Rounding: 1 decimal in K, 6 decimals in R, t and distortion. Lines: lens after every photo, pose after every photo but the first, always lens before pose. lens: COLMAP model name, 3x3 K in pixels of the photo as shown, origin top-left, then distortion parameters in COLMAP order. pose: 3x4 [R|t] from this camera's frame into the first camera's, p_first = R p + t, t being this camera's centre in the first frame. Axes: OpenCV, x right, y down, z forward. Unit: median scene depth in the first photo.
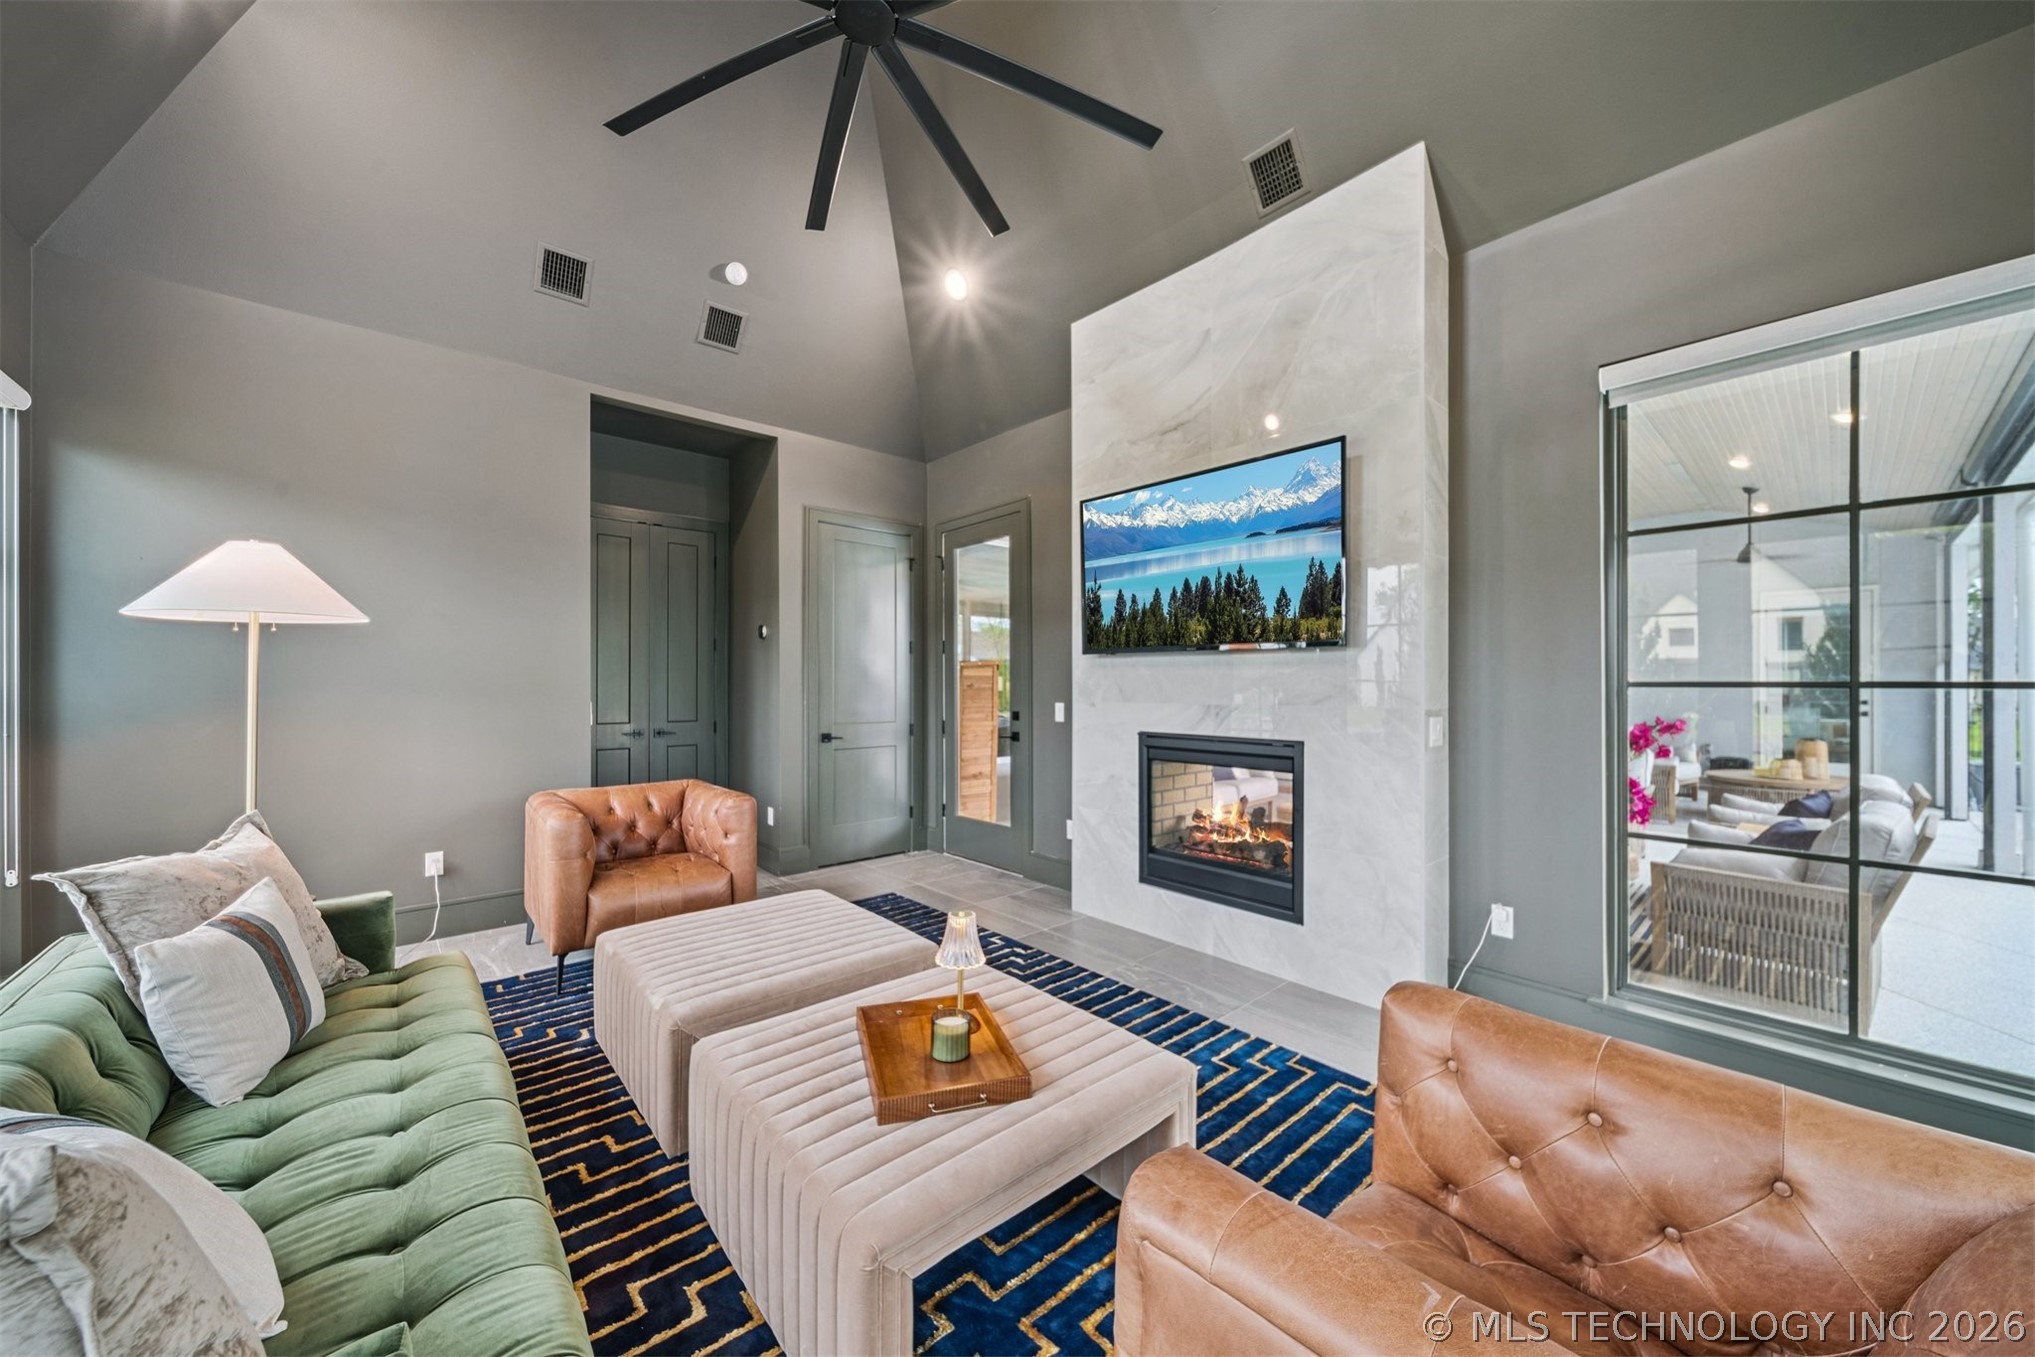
lens RADIAL K [[748.6, 0, 1015.1], [0, 748.6, 686.1], [0, 0, 1]] dist [-0.001285, -0.000042]
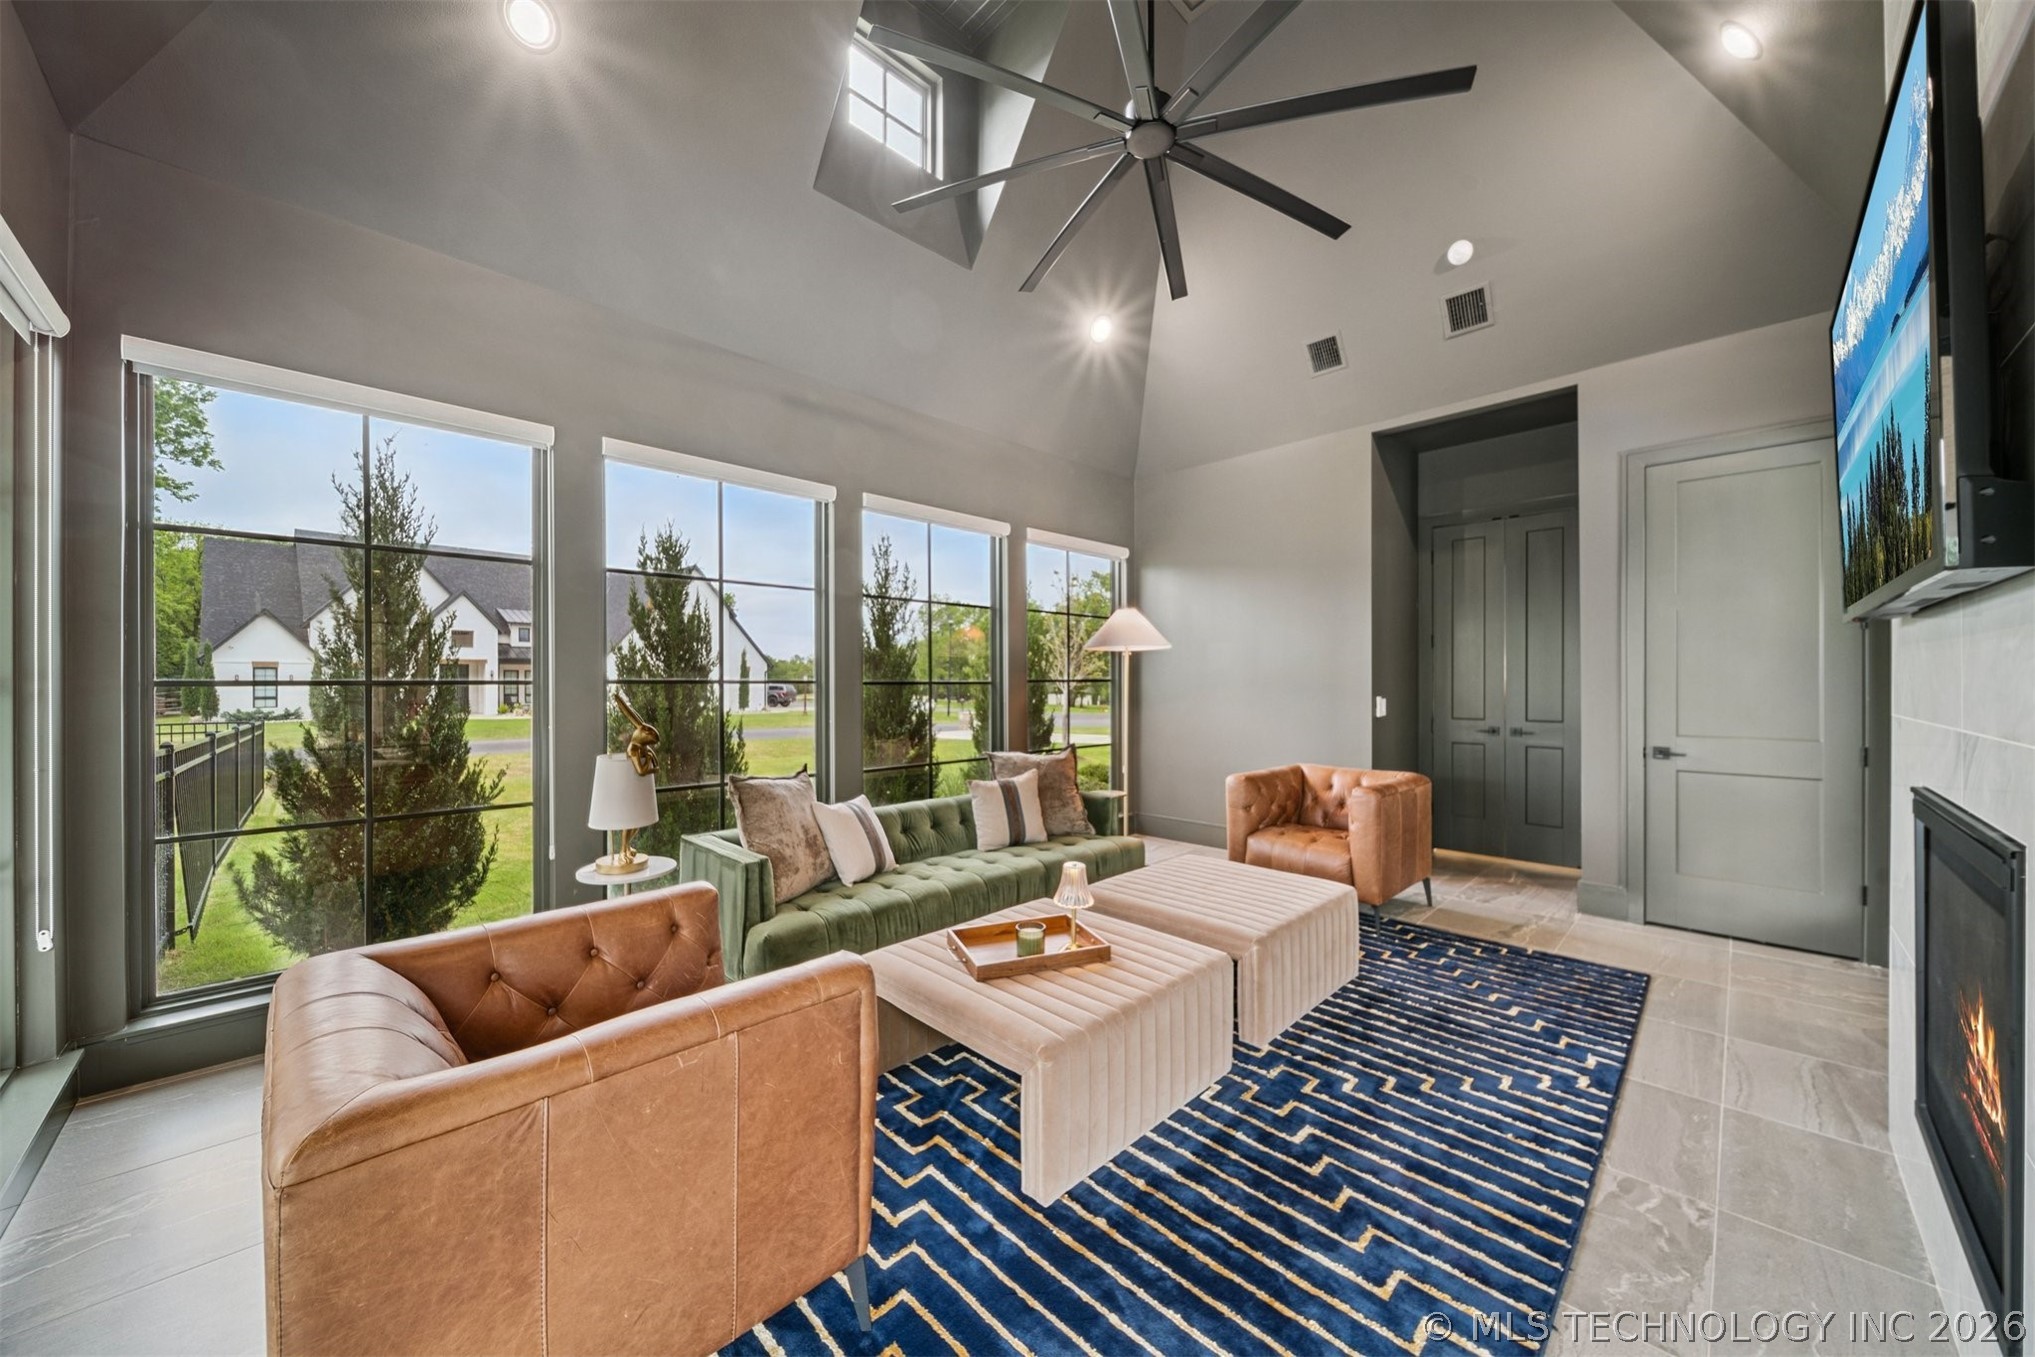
lens RADIAL K [[722.7, 0, 1021.2], [0, 722.7, 685.3], [0, 0, 1]] dist [-0.001258, -0.000188]
pose [[0.039517, 0.005184, -0.999205, 0.677499], [-0.000960, 0.999986, 0.005150, -0.002528], [0.999218, 0.000756, 0.039522, 0.513469]]
